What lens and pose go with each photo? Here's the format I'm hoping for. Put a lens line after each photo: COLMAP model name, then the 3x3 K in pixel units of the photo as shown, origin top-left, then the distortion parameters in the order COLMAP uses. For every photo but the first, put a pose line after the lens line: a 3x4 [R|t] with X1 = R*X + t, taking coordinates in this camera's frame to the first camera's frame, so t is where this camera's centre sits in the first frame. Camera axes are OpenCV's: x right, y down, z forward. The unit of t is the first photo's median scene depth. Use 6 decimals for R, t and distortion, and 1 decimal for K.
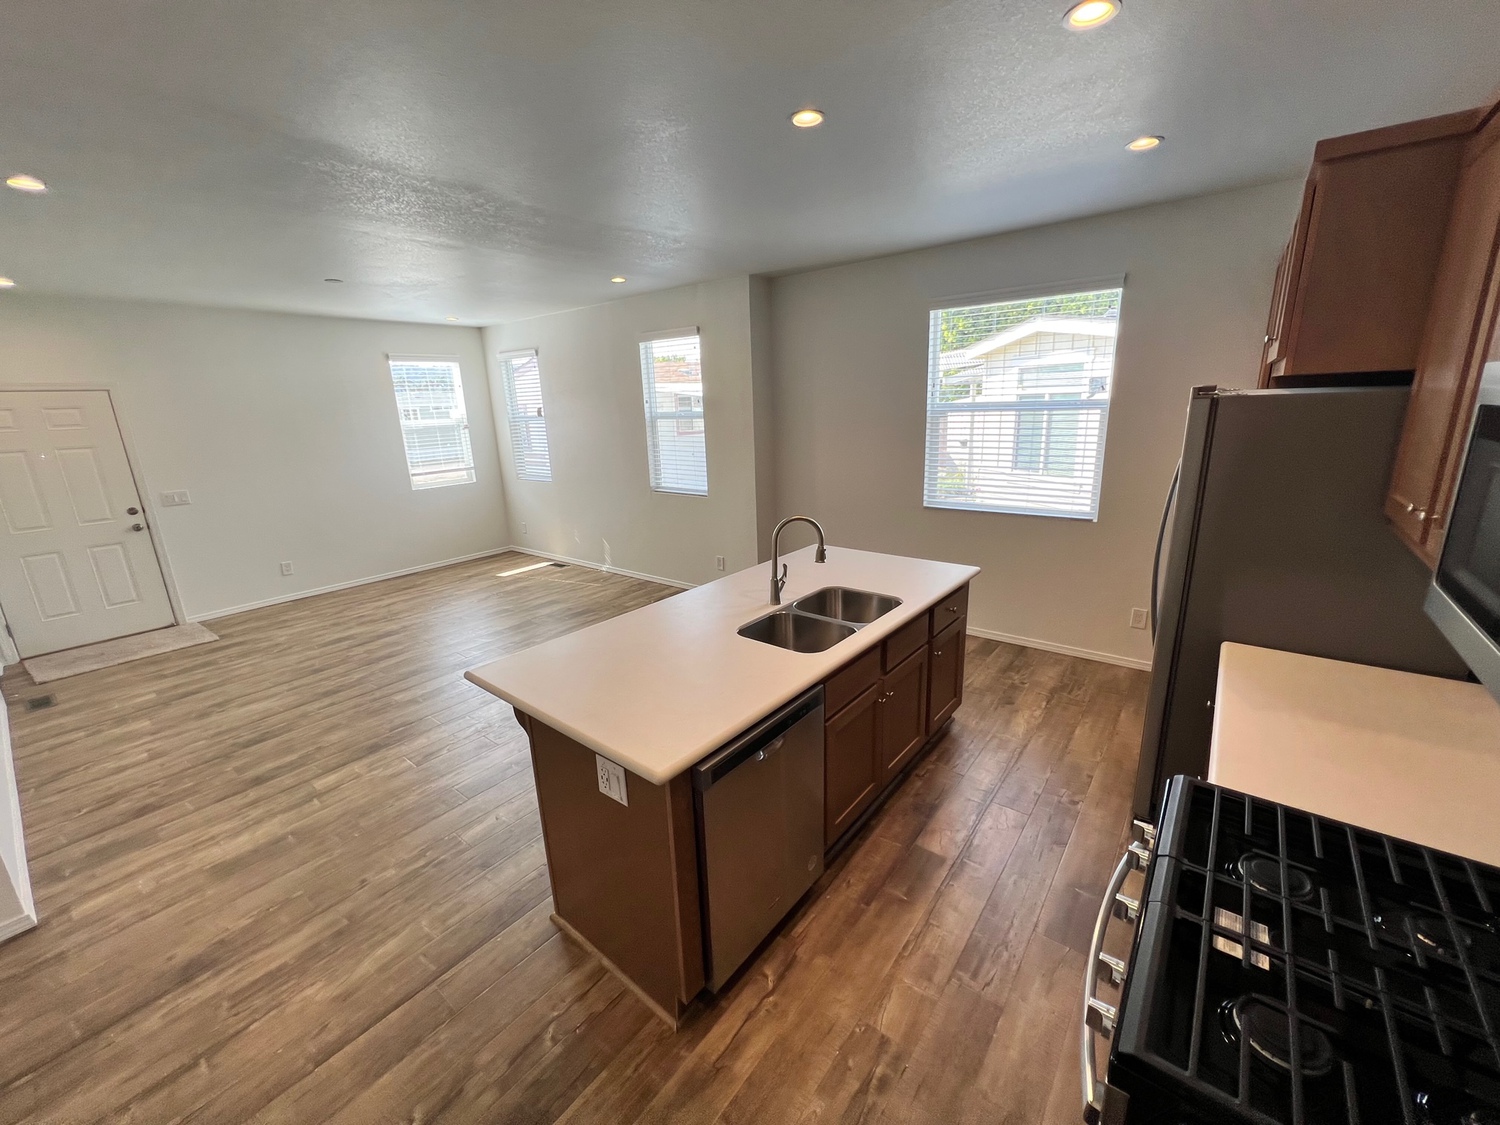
lens RADIAL K [[603.8, 0, 748.4], [0, 603.8, 560.4], [0, 0, 1]] dist [-0.002199, 0.000311]
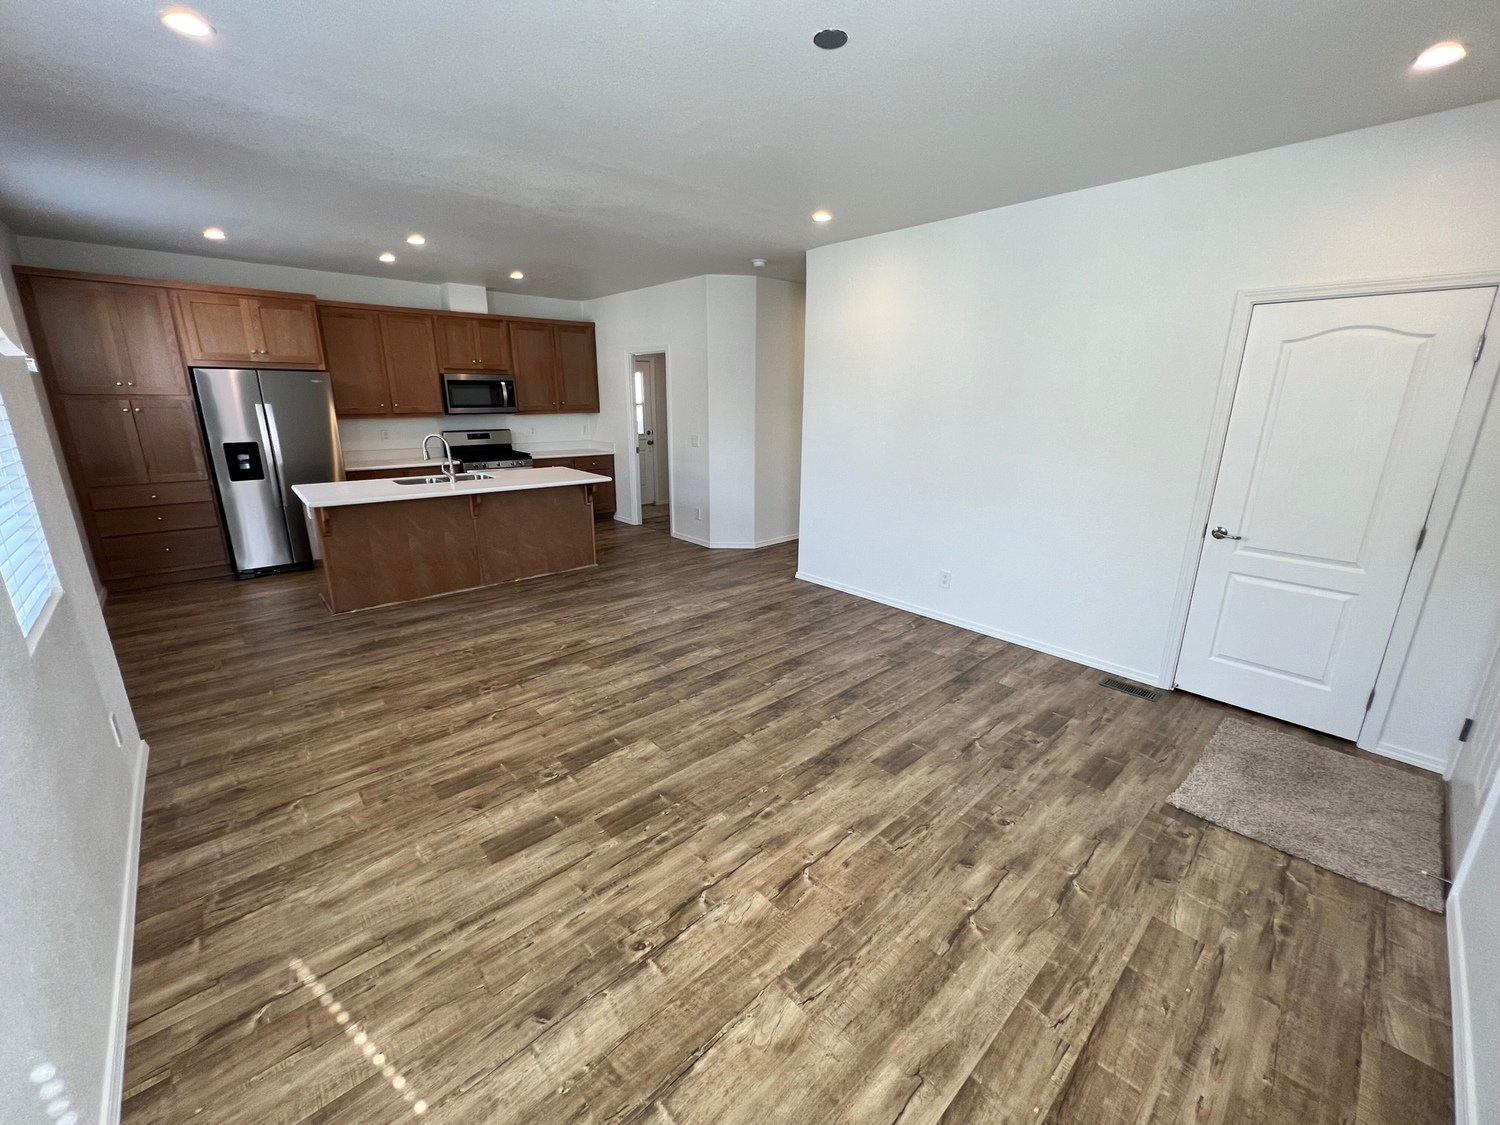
lens RADIAL K [[603.8, 0, 751.2], [0, 603.8, 560.9], [0, 0, 1]] dist [-0.002199, 0.000311]
pose [[-0.987301, -0.014583, 0.158188, -0.676976], [0.066470, 0.866497, 0.494737, -0.340713], [-0.144284, 0.498969, -0.854525, 1.516463]]
